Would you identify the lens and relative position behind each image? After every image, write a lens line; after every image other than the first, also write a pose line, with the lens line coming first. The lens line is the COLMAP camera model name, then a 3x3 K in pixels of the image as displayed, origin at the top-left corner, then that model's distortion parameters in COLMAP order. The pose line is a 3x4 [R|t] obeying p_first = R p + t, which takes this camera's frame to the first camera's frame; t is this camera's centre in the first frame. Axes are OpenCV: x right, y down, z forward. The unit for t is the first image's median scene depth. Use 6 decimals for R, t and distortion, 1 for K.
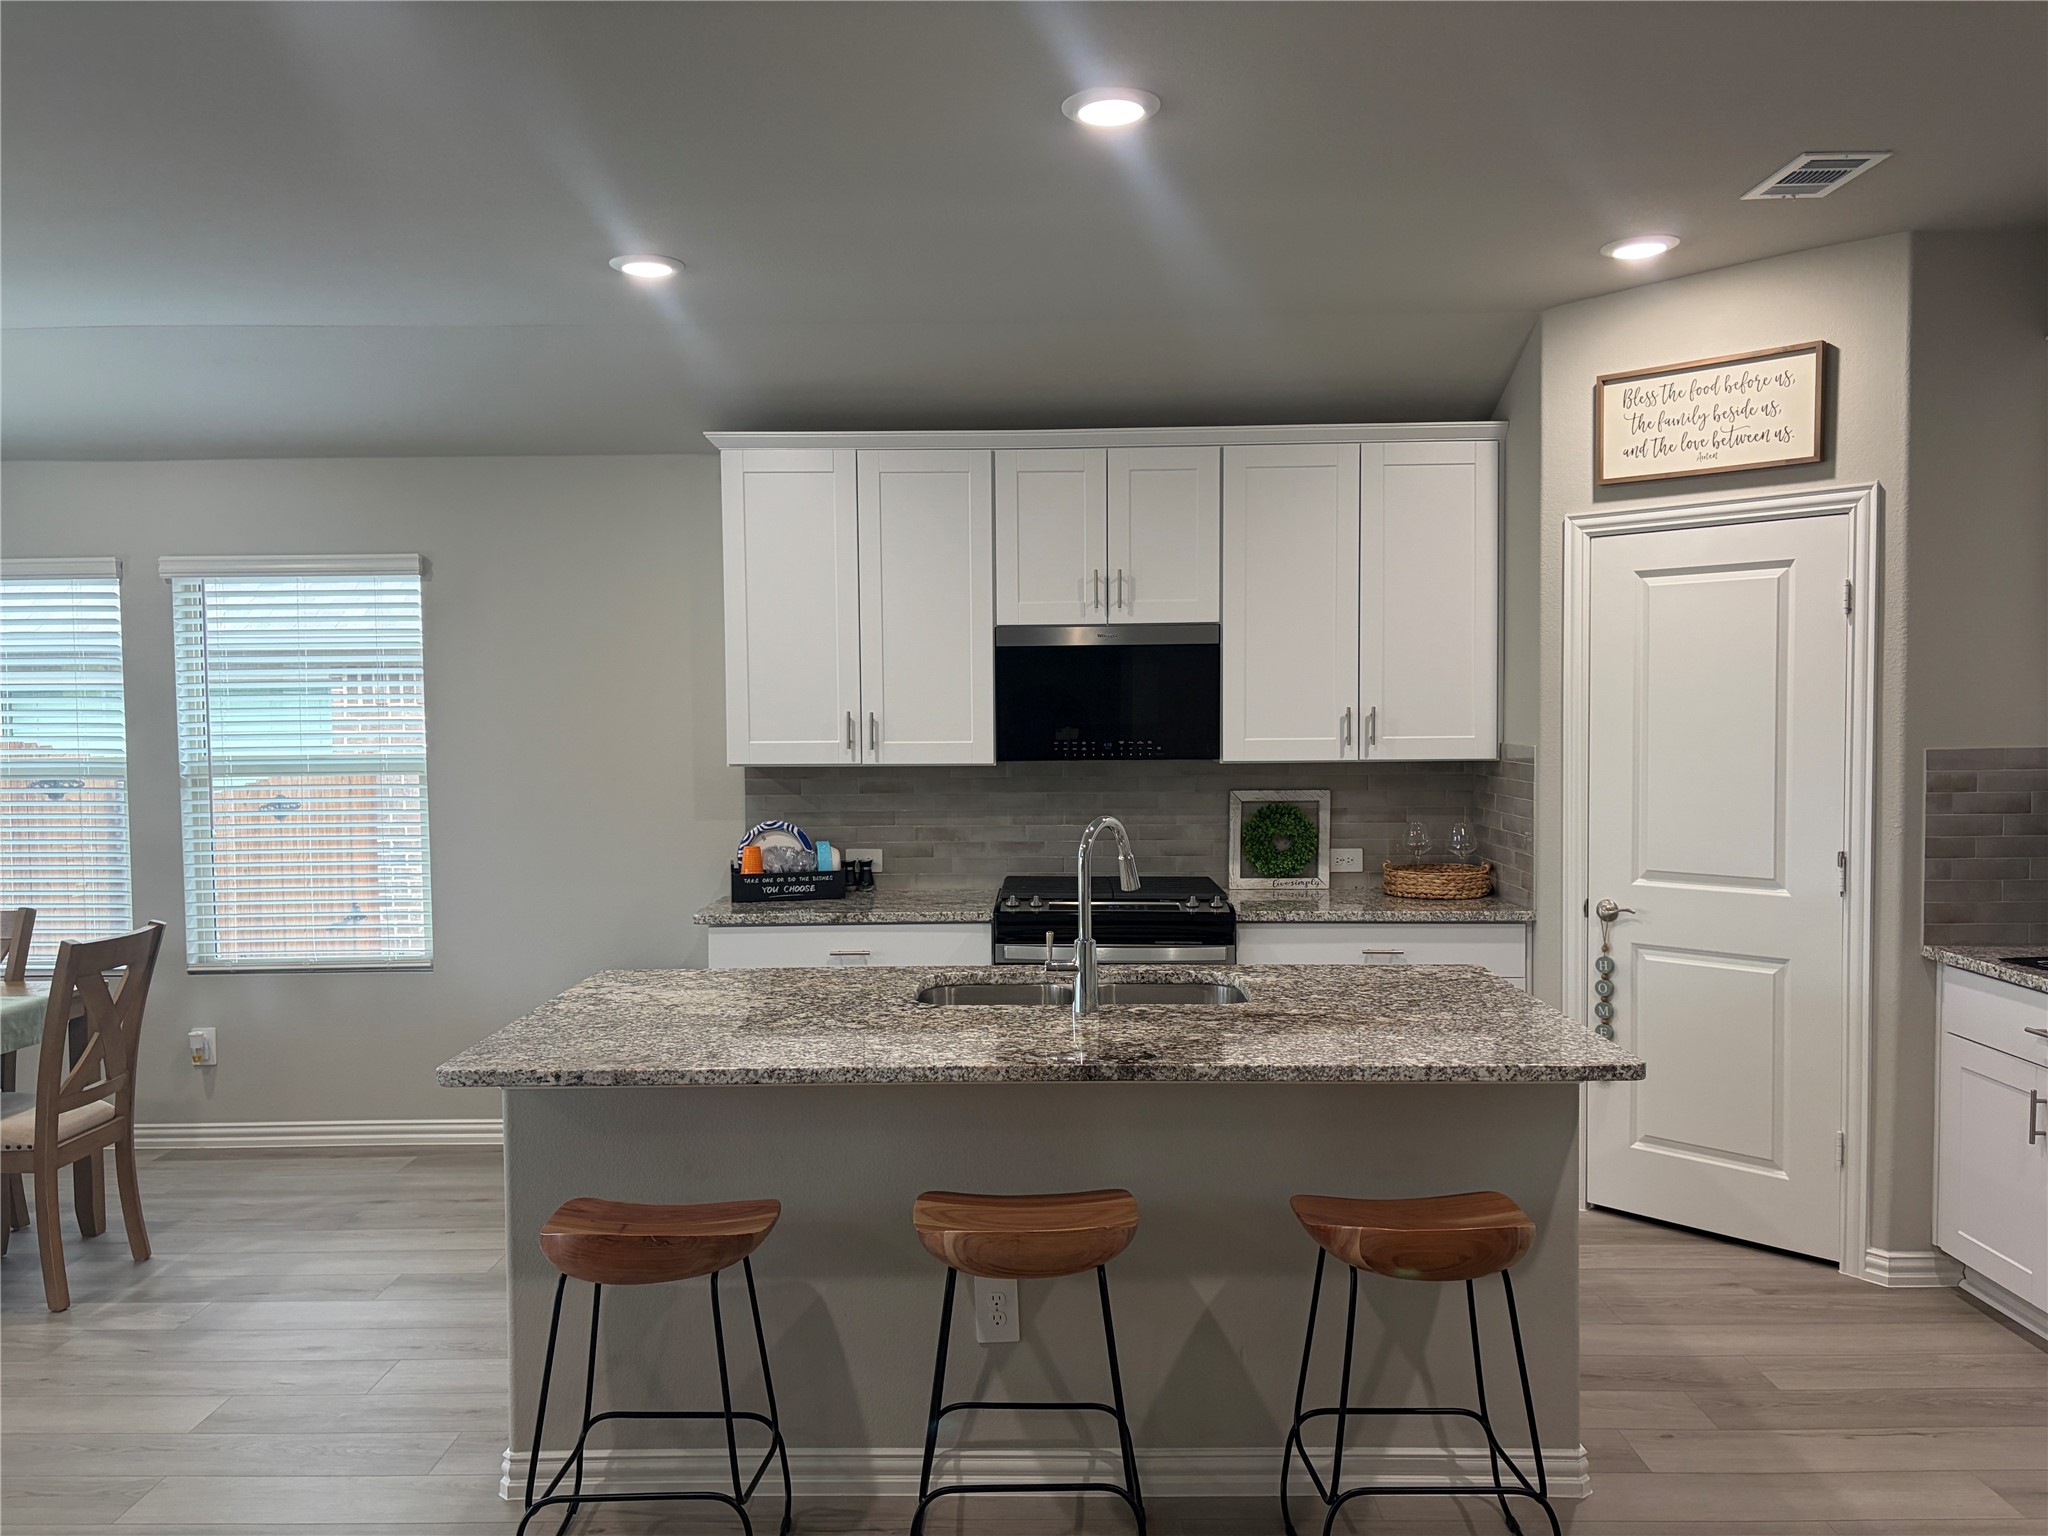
lens RADIAL K [[1554.5, 0, 1024.0], [0, 1554.5, 768.0], [0, 0, 1]] dist [0.086810, -0.114735]
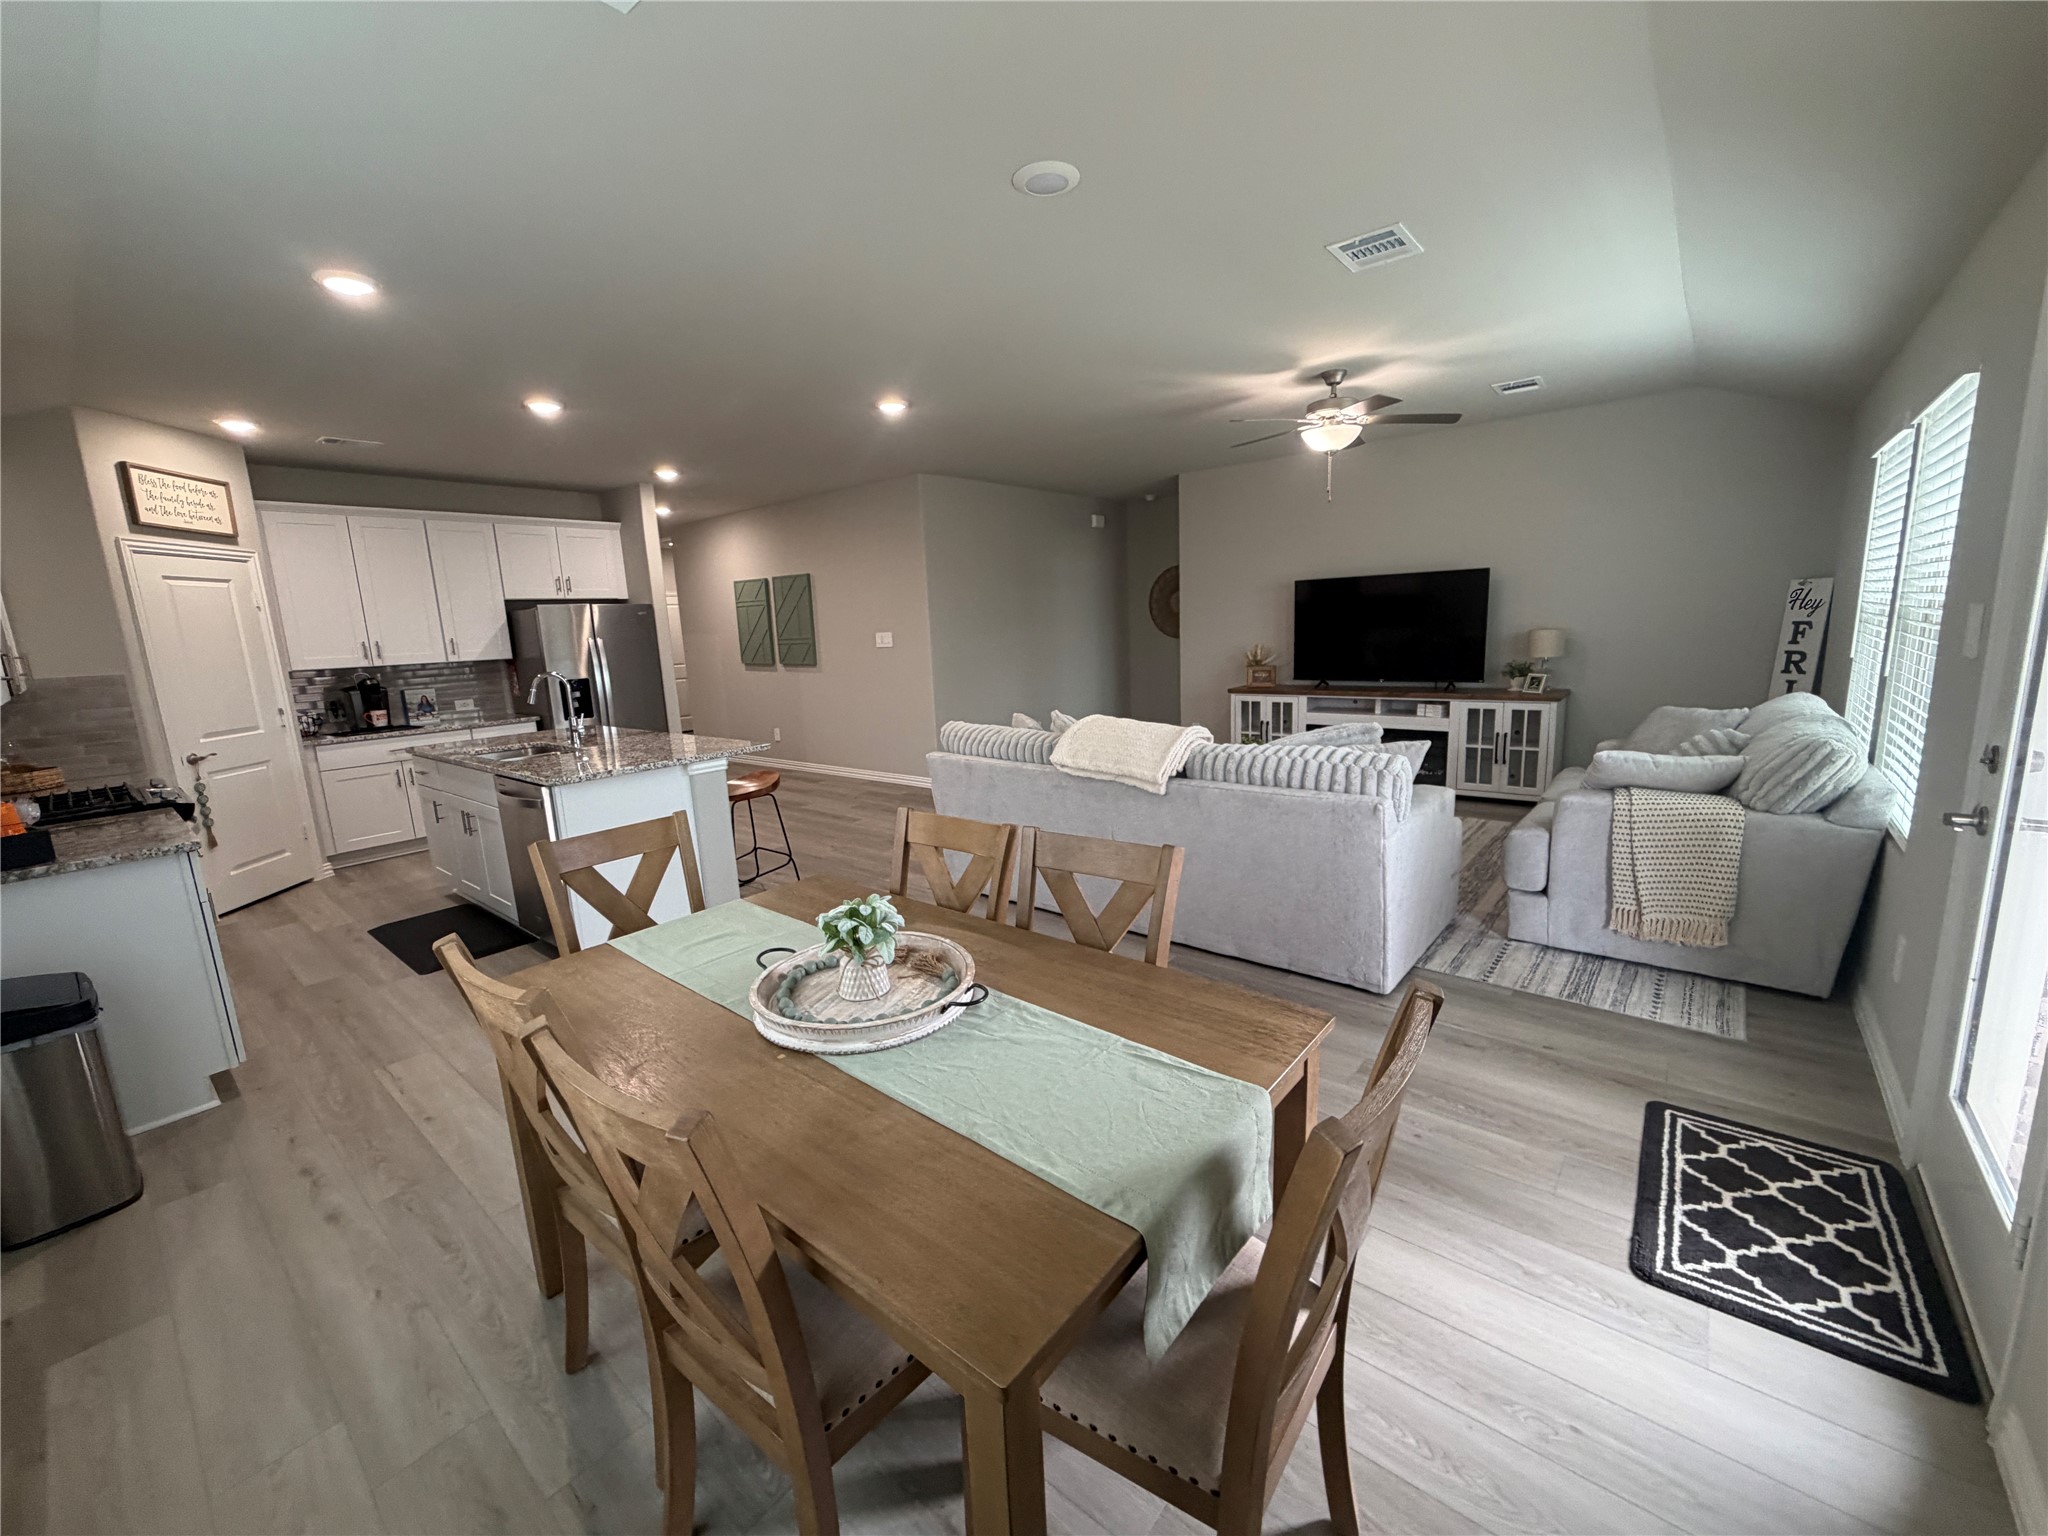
lens RADIAL K [[822.2, 0, 1021.5], [0, 822.2, 767.6], [0, 0, 1]] dist [-0.000878, -0.000056]
pose [[-0.773396, -0.069568, 0.630095, -0.910805], [0.075695, 0.976714, 0.200749, -0.018790], [-0.629388, 0.202953, -0.750120, 1.005340]]
